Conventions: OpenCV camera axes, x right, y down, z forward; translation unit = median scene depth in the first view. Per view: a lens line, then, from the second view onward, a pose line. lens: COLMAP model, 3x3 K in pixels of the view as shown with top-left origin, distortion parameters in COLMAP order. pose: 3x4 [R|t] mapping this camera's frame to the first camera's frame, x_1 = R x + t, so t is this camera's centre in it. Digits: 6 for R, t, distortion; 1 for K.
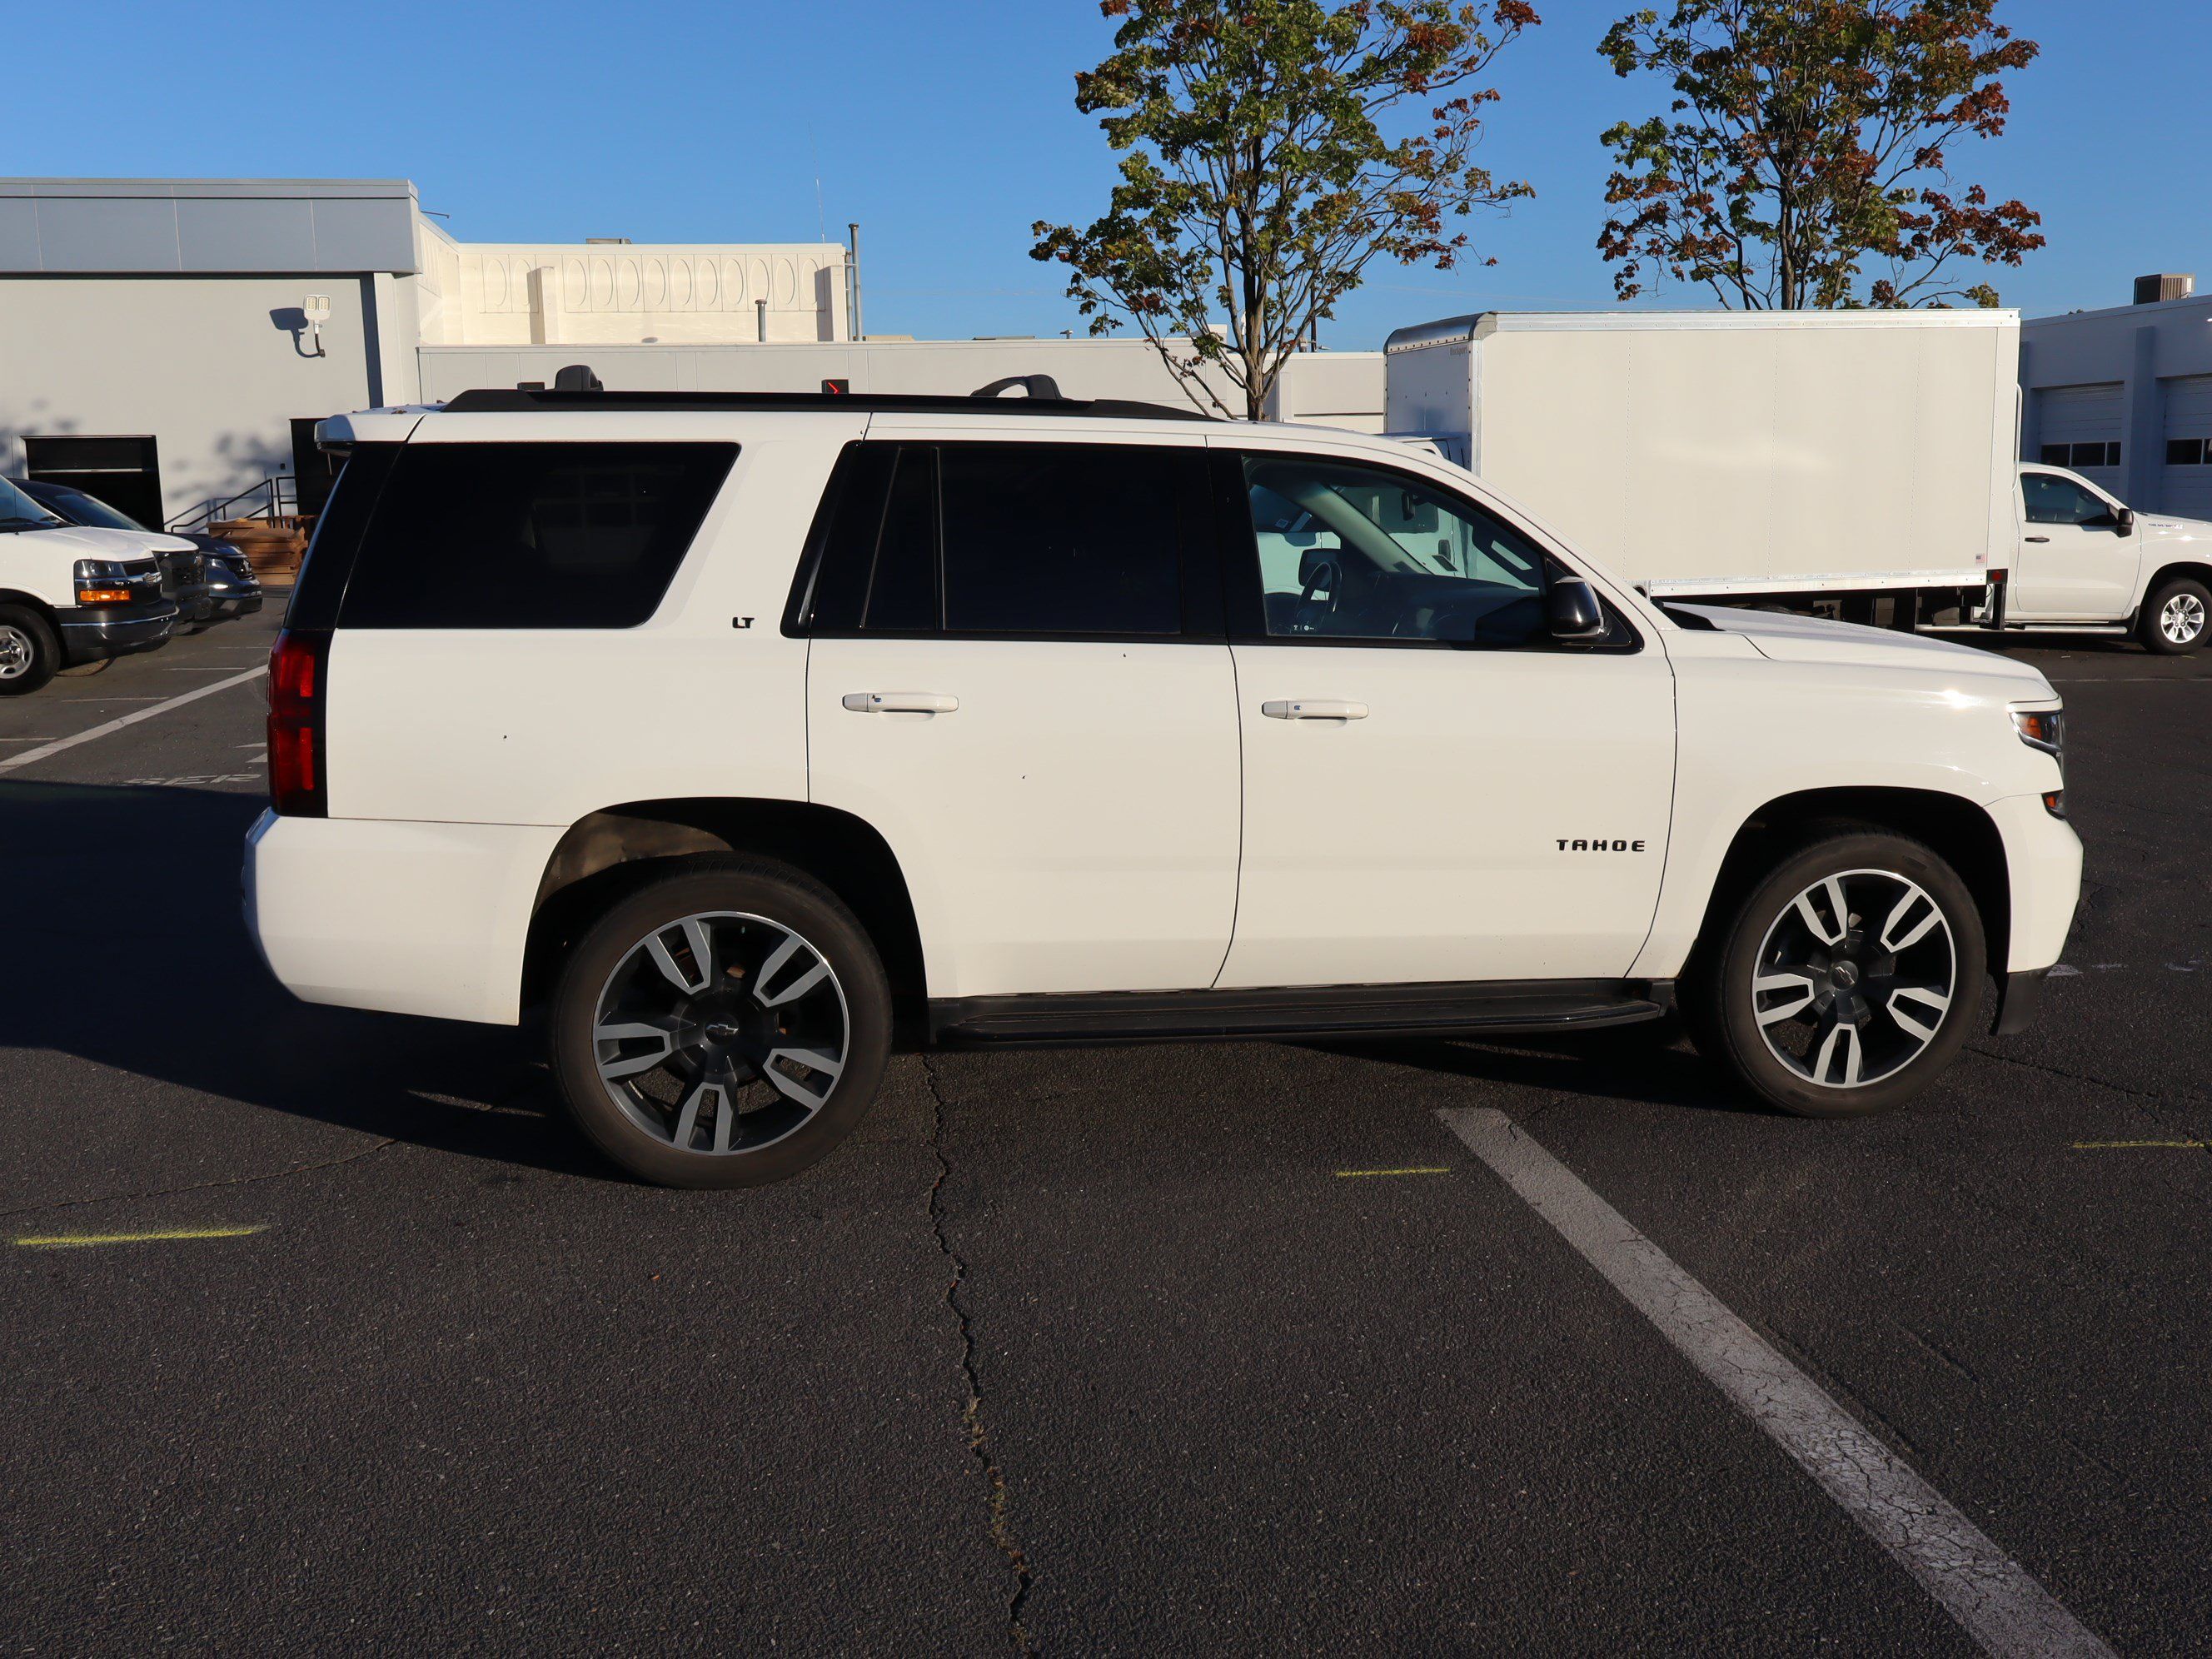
lens RADIAL K [[2398.8, 0, 1163.1], [0, 2398.8, 828.7], [0, 0, 1]] dist [-0.001518, 0.019827]
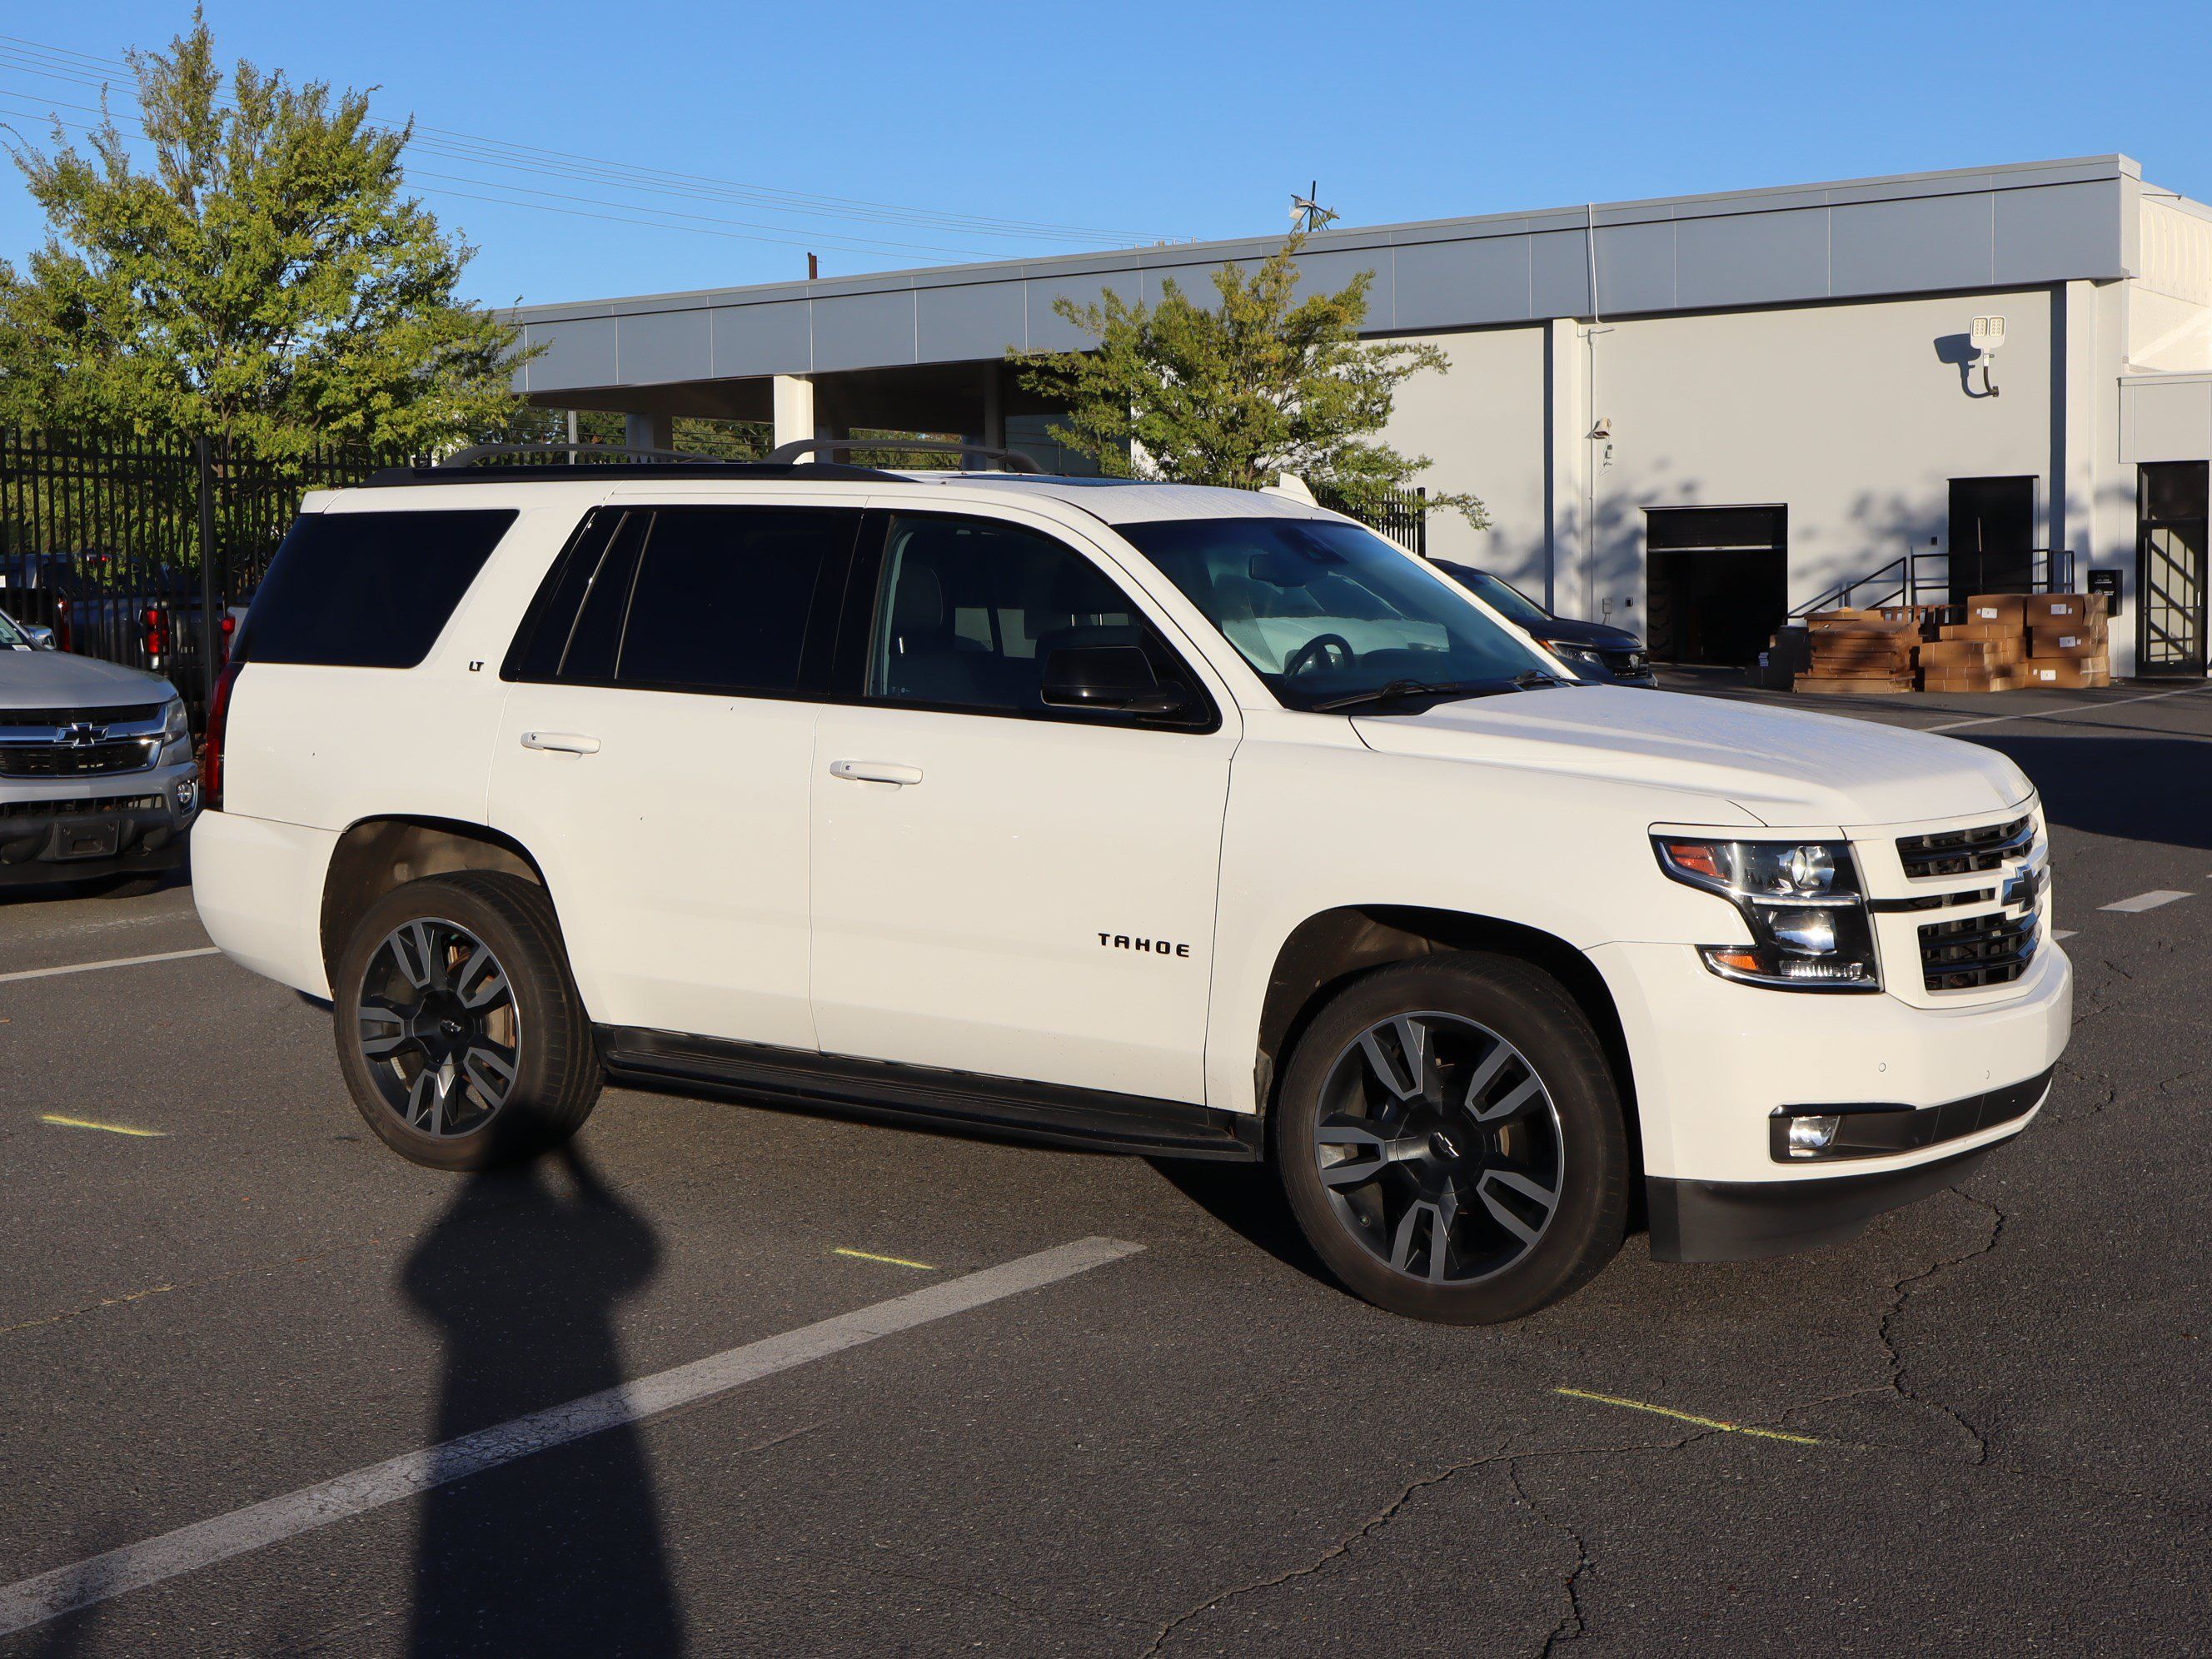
lens RADIAL K [[3034.2, 0, 1106.0], [0, 3034.2, 829.5], [0, 0, 1]] dist [0.043017, 0.001186]
pose [[0.661028, 0.062792, -0.747730, 0.981260], [-0.099265, 0.995052, -0.004194, -0.028512], [0.743767, 0.076996, 0.663990, 0.237004]]
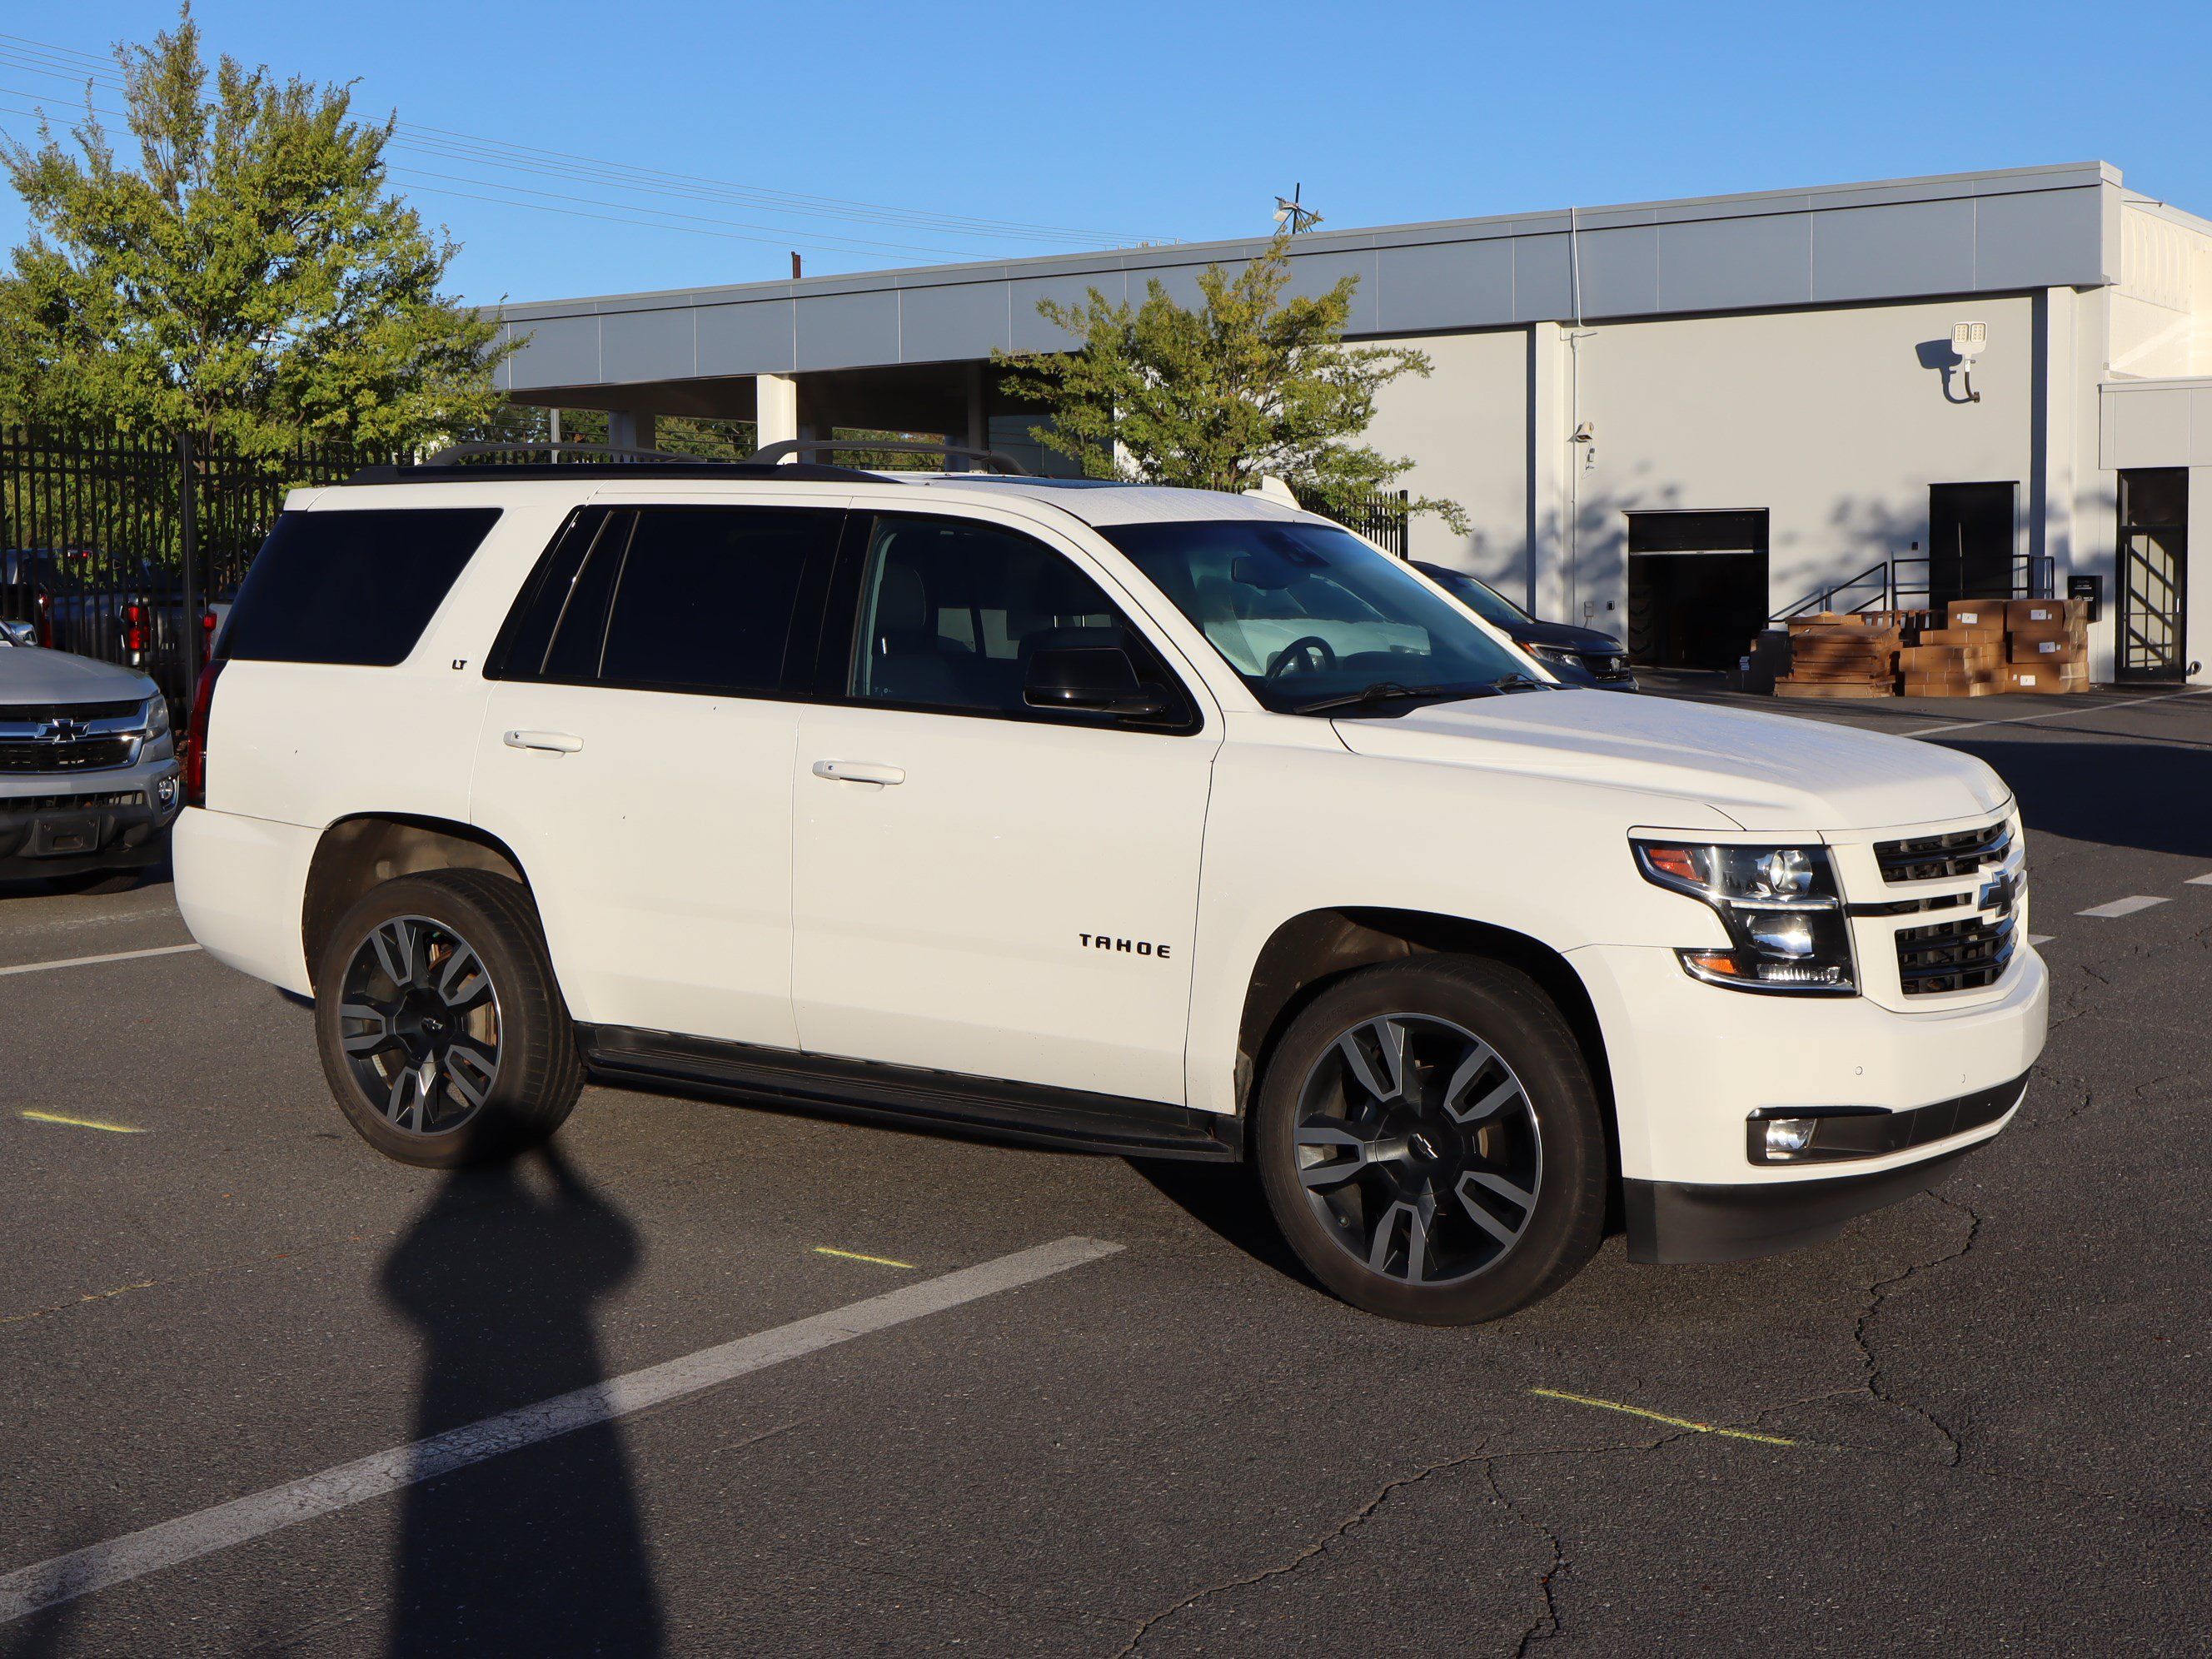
lens RADIAL K [[3034.2, 0, 1106.0], [0, 3034.2, 829.5], [0, 0, 1]] dist [0.043017, 0.001186]
pose [[0.665361, 0.065681, -0.743627, 0.983717], [-0.103811, 0.994584, -0.005038, -0.028621], [0.739268, 0.080549, 0.668576, 0.234552]]
